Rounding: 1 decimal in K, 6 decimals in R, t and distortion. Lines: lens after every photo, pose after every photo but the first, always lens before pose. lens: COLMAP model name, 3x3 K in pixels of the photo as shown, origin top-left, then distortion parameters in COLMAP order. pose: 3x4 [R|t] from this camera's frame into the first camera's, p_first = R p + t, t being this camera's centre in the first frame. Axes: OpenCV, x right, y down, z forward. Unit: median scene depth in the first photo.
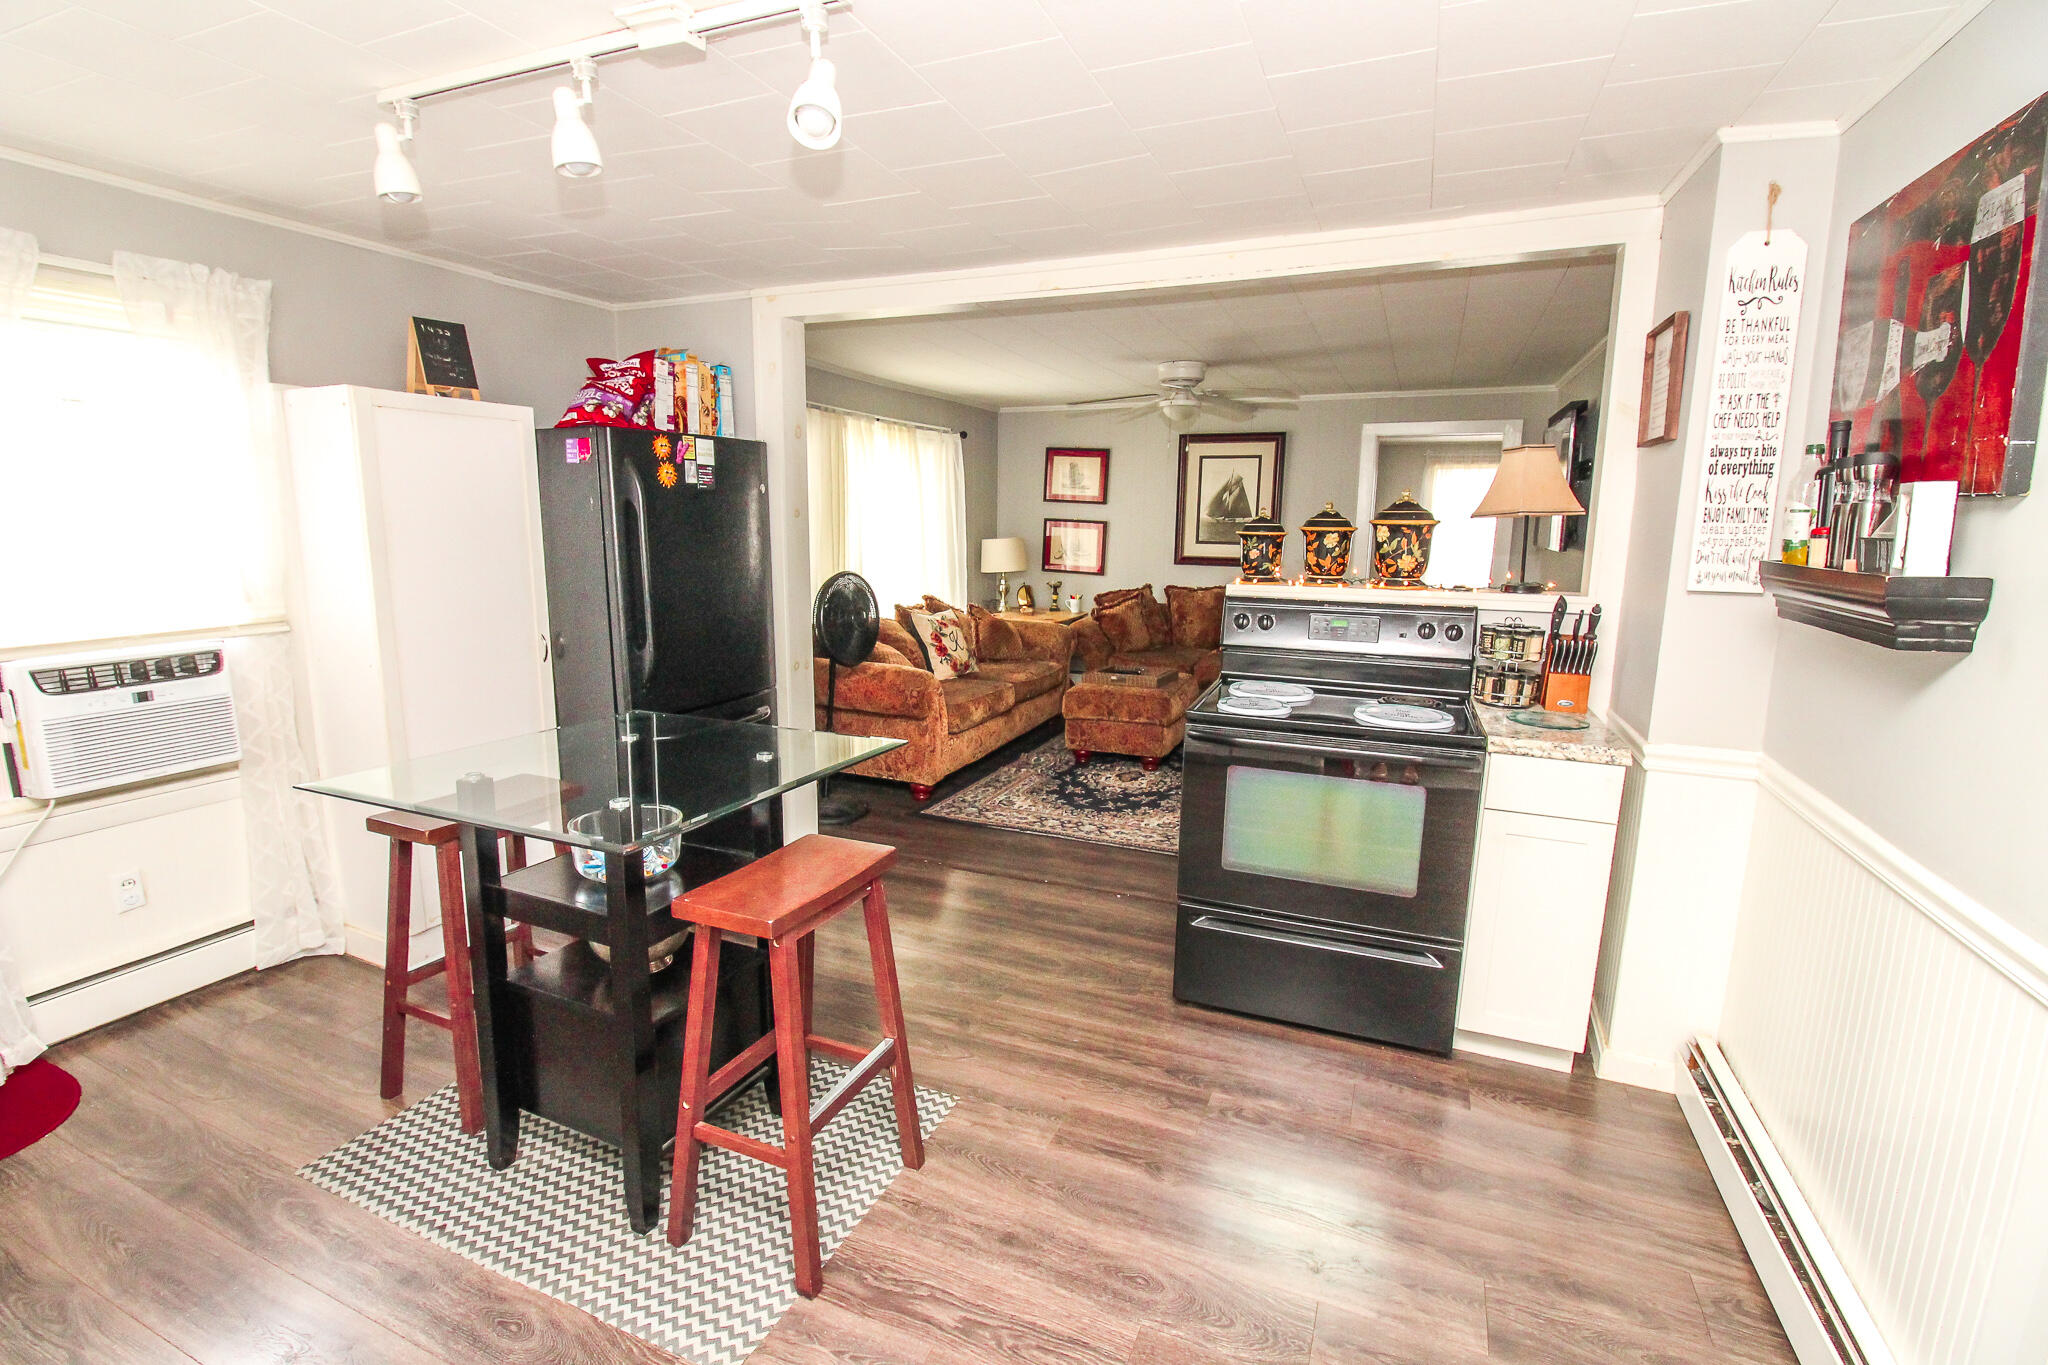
lens RADIAL K [[946.1, 0, 1031.0], [0, 946.1, 680.0], [0, 0, 1]] dist [-0.004349, -0.000976]
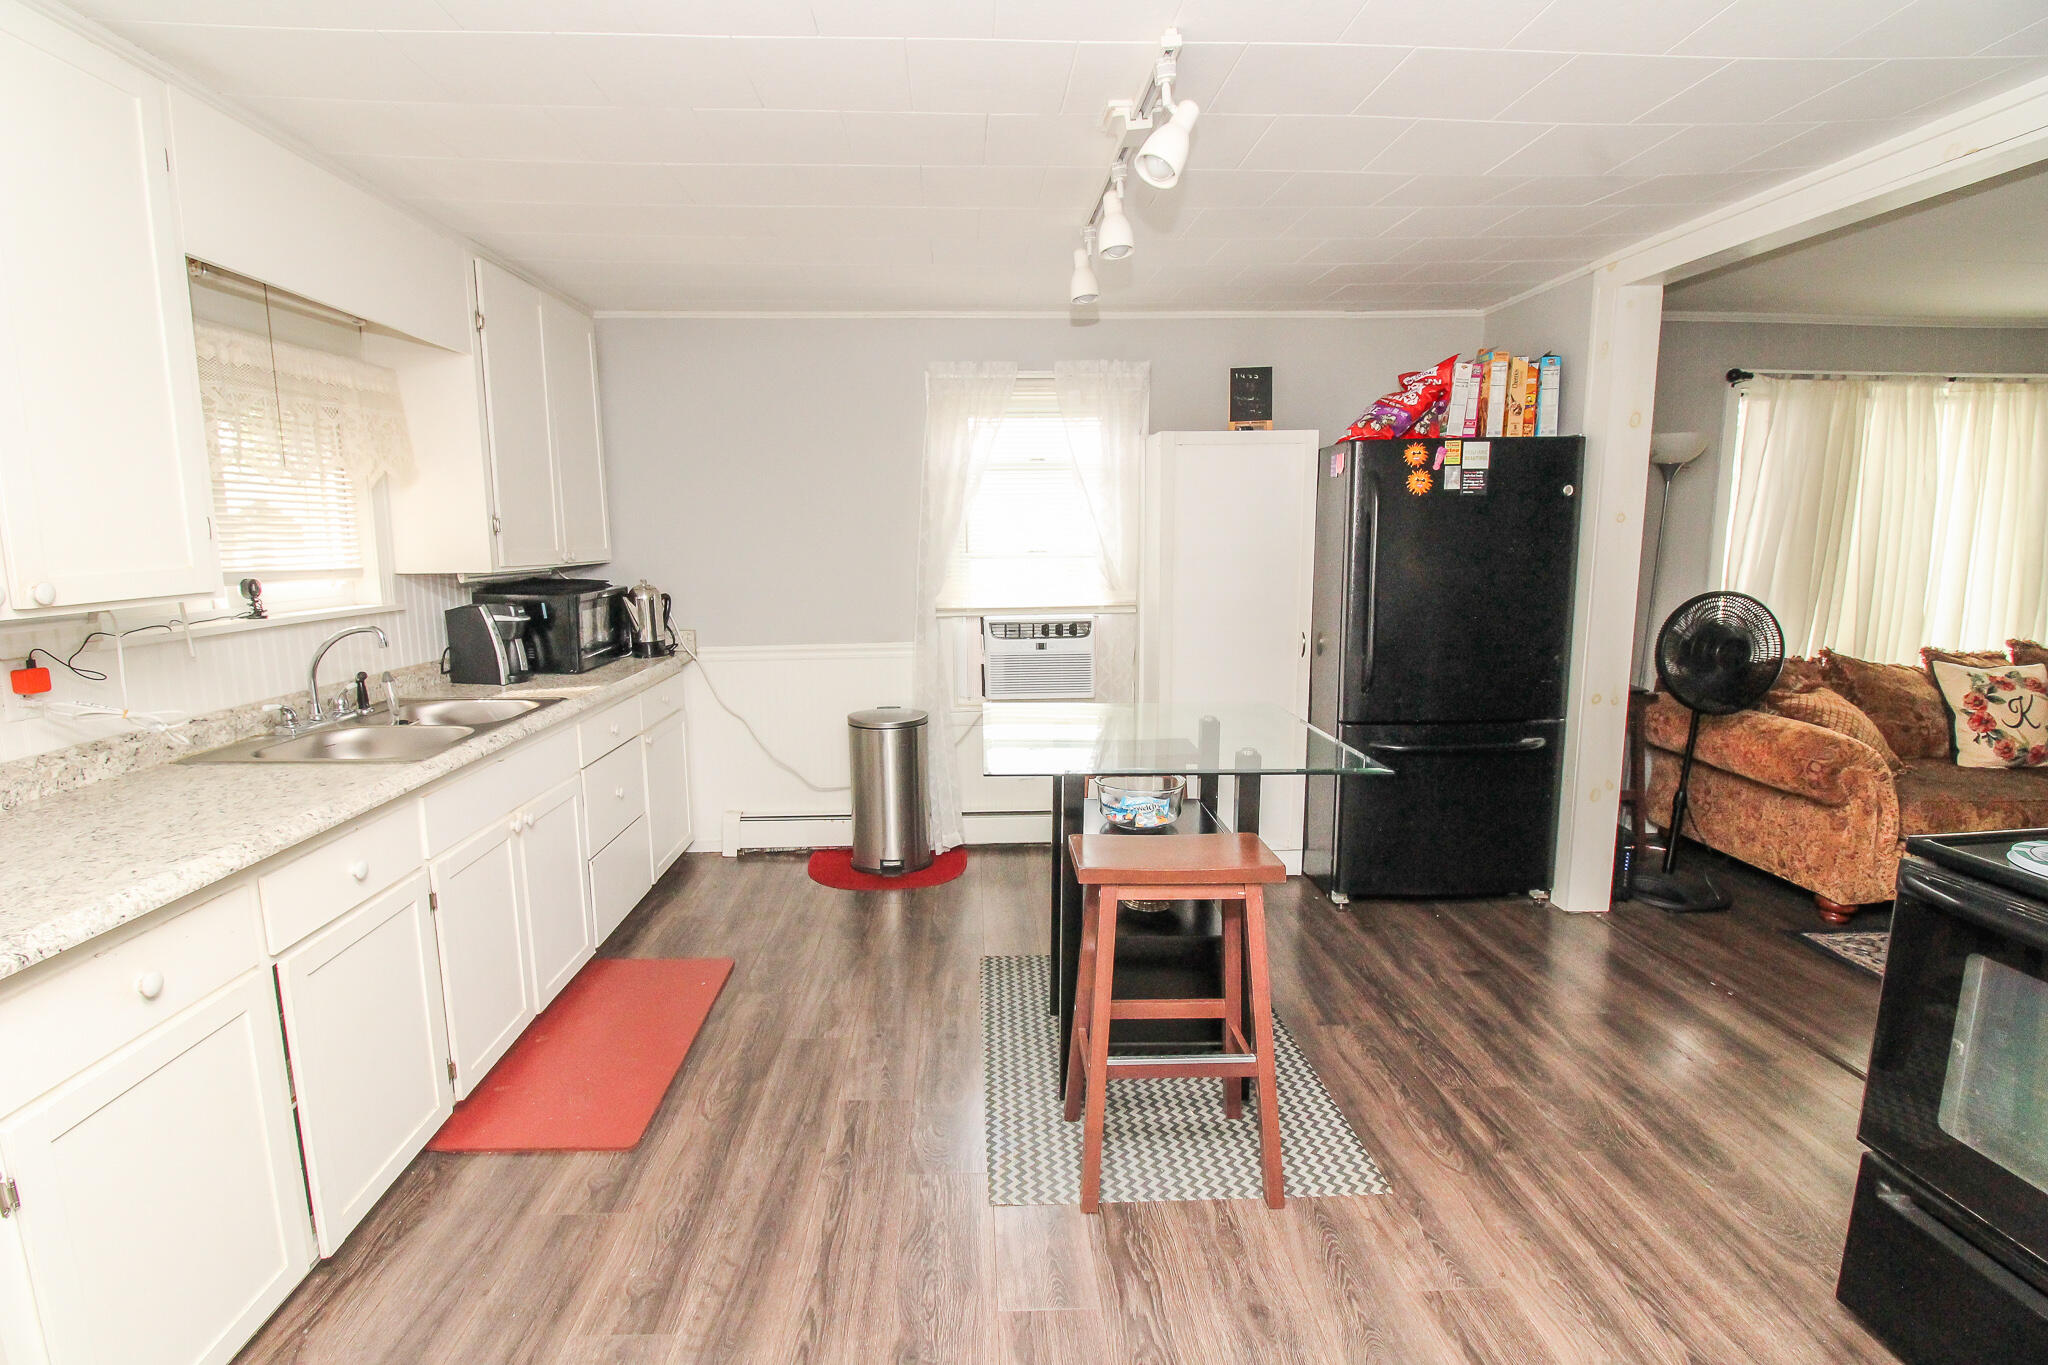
lens RADIAL K [[986.2, 0, 1018.7], [0, 986.2, 678.6], [0, 0, 1]] dist [-0.005036, -0.002186]
pose [[0.431049, 0.117800, -0.894606, 0.332419], [-0.139189, 0.988256, 0.063067, -0.017603], [0.891529, 0.097334, 0.442383, 0.164355]]
